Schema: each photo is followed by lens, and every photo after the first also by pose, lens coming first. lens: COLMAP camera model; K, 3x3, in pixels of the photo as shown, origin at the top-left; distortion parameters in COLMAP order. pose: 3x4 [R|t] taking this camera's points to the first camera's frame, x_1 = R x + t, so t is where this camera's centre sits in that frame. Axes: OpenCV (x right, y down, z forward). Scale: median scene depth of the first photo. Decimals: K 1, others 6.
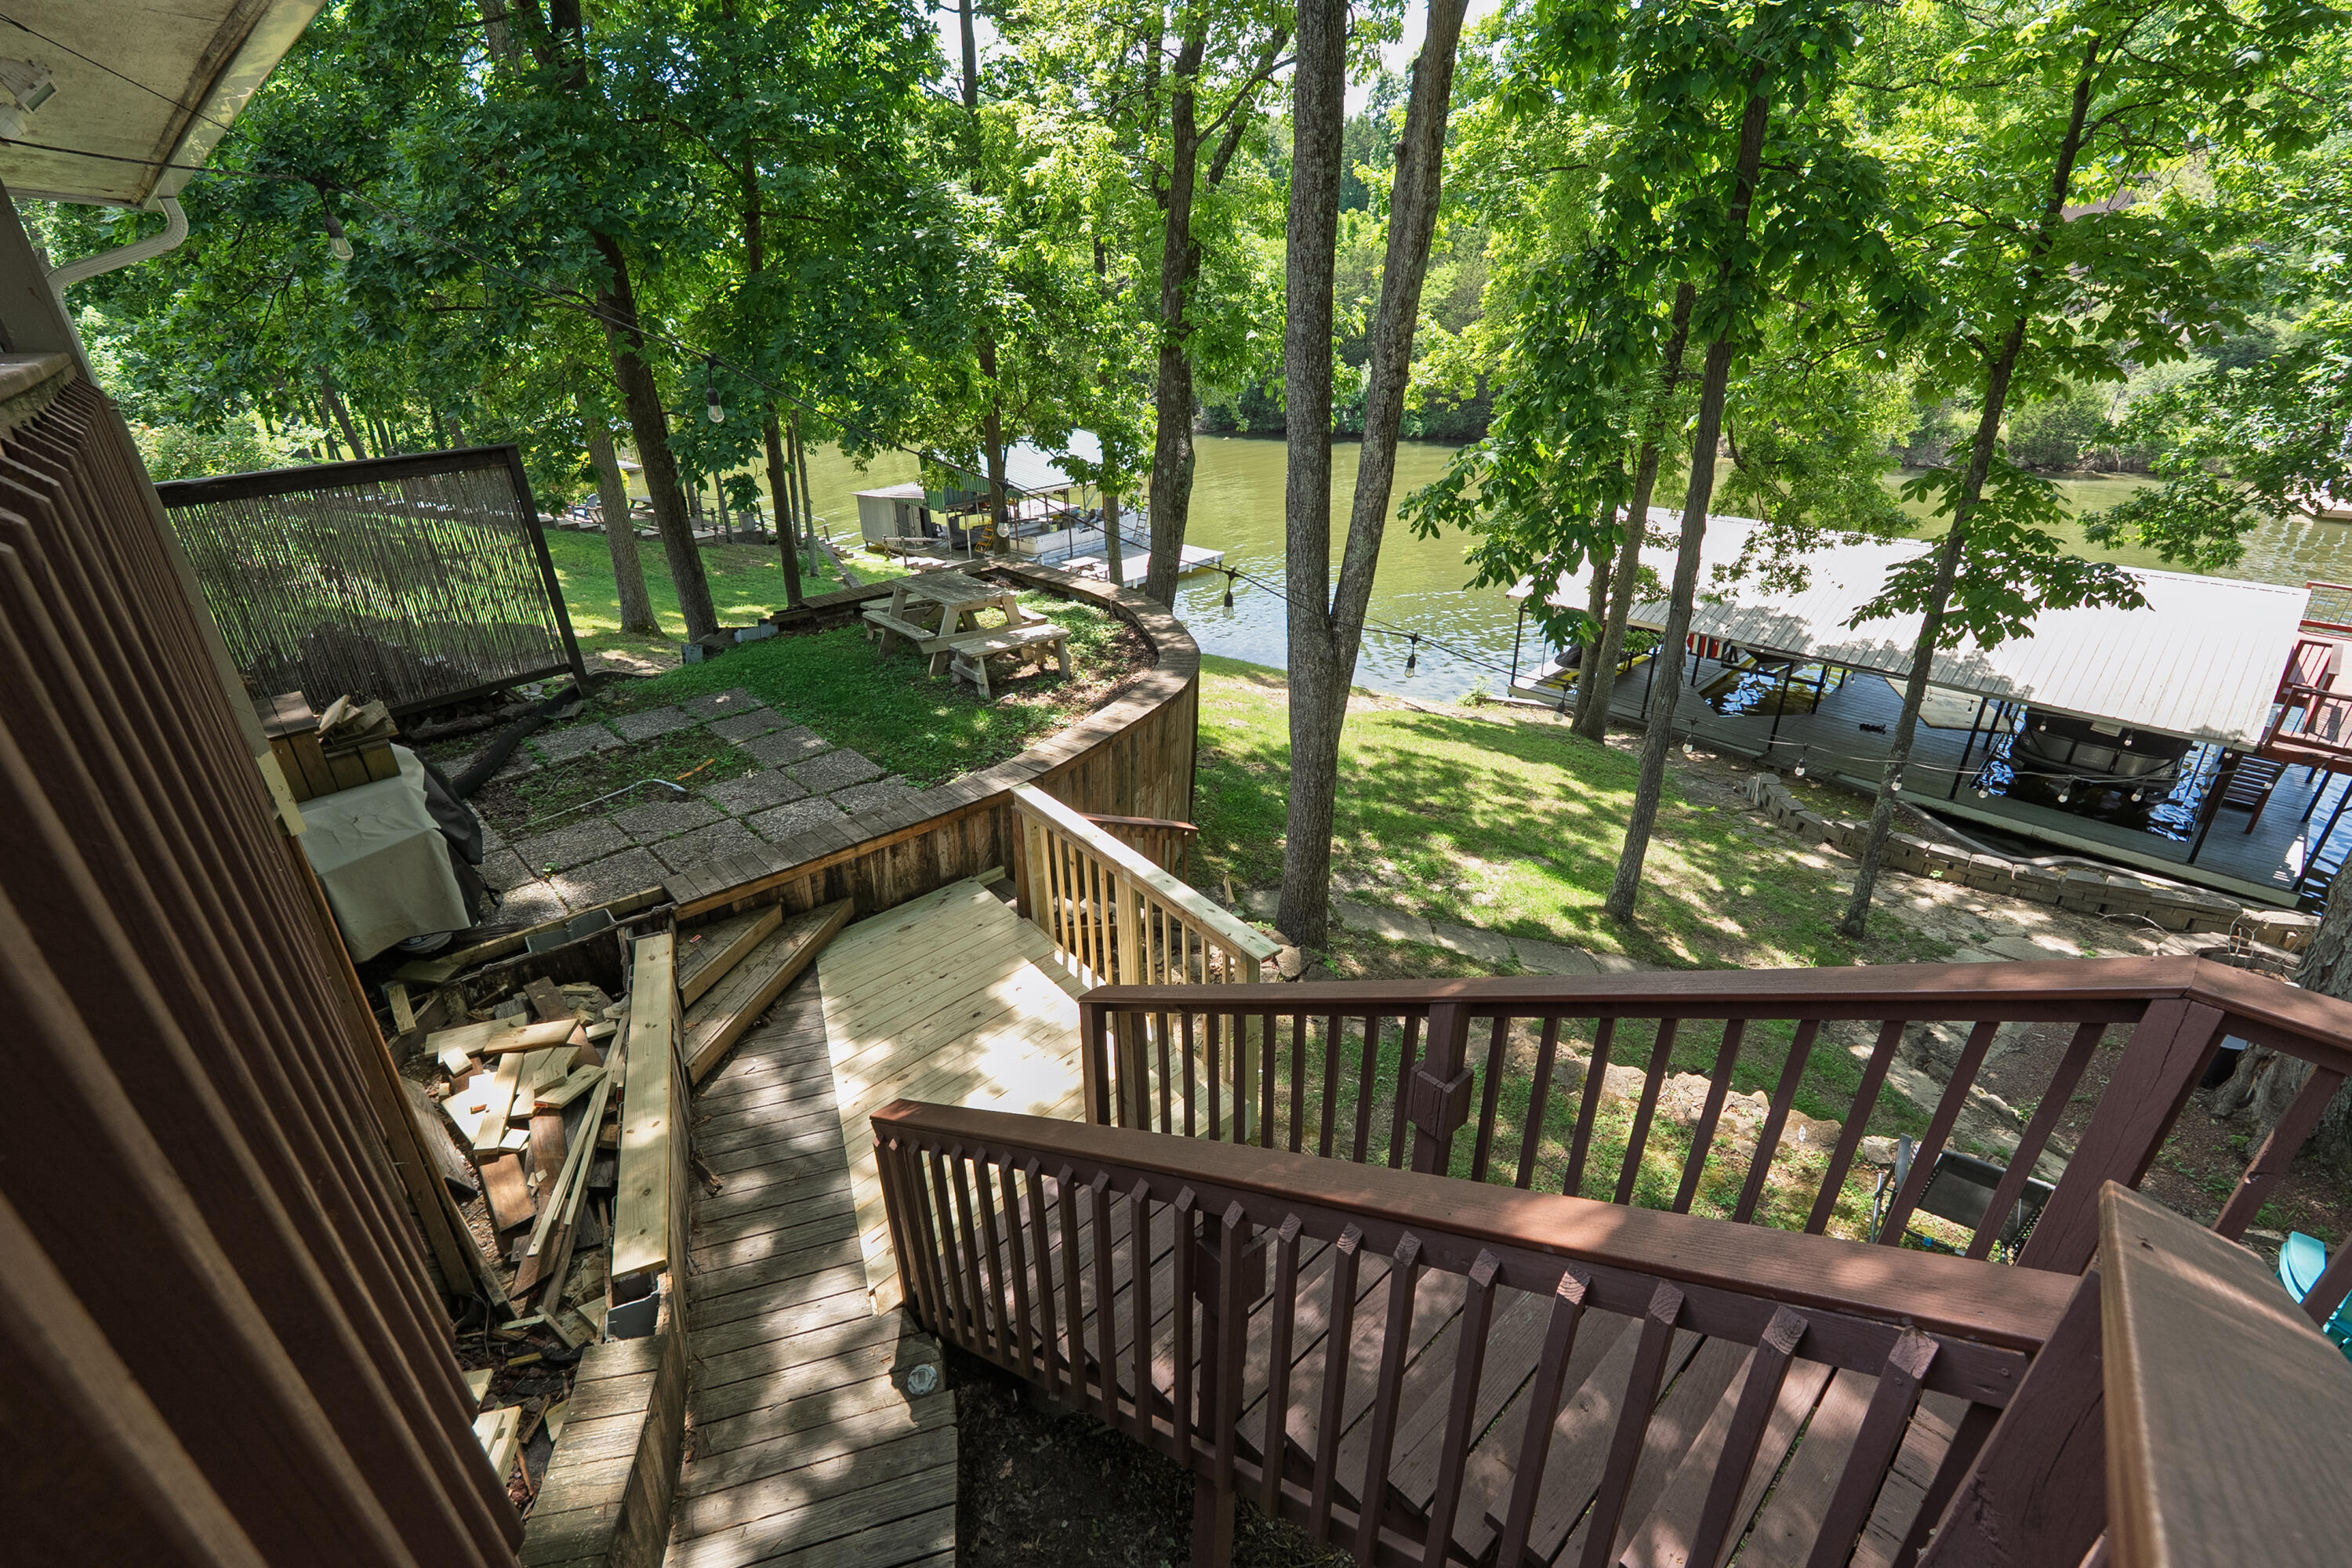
lens RADIAL K [[1032.0, 0, 1176.0], [0, 1032.0, 784.0], [0, 0, 1]] dist [-0.001044, -0.000113]
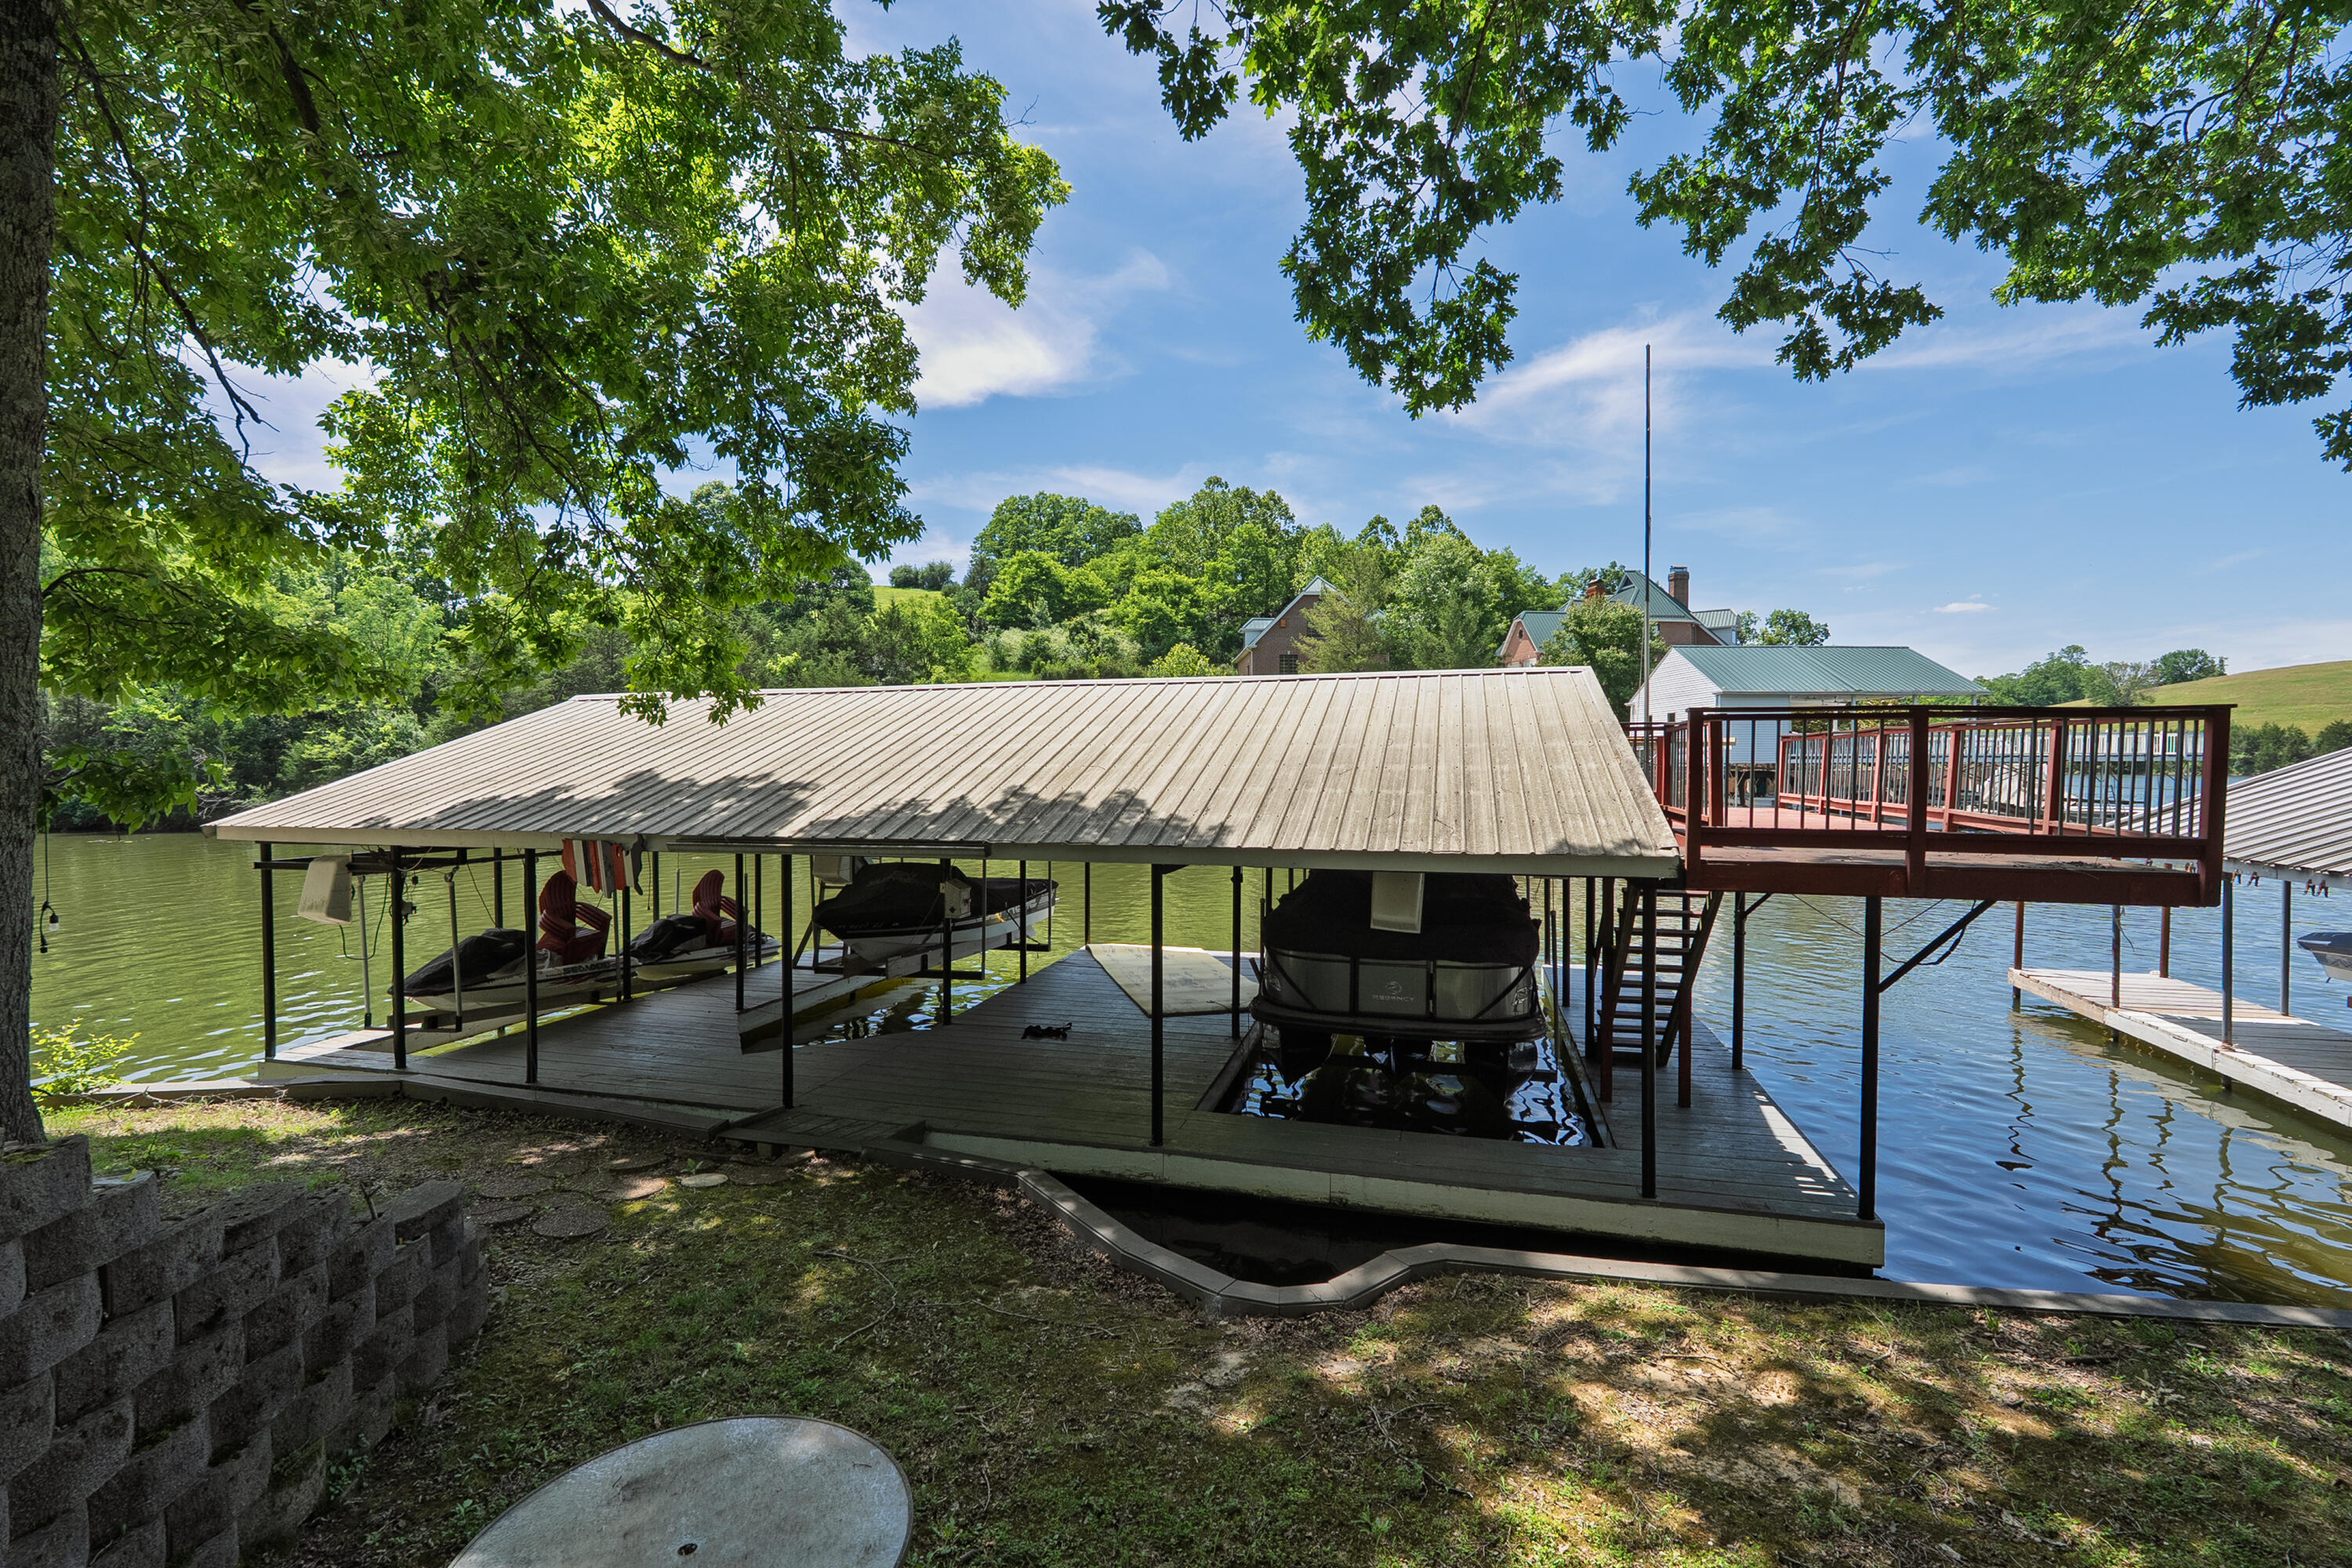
lens RADIAL K [[1032.0, 0, 1176.0], [0, 1032.0, 784.0], [0, 0, 1]] dist [-0.001044, -0.000113]
pose [[0.859446, 0.005402, 0.511197, 0.603167], [0.210434, 0.907564, -0.363380, 0.036938], [-0.465907, 0.419879, 0.778866, 0.684603]]
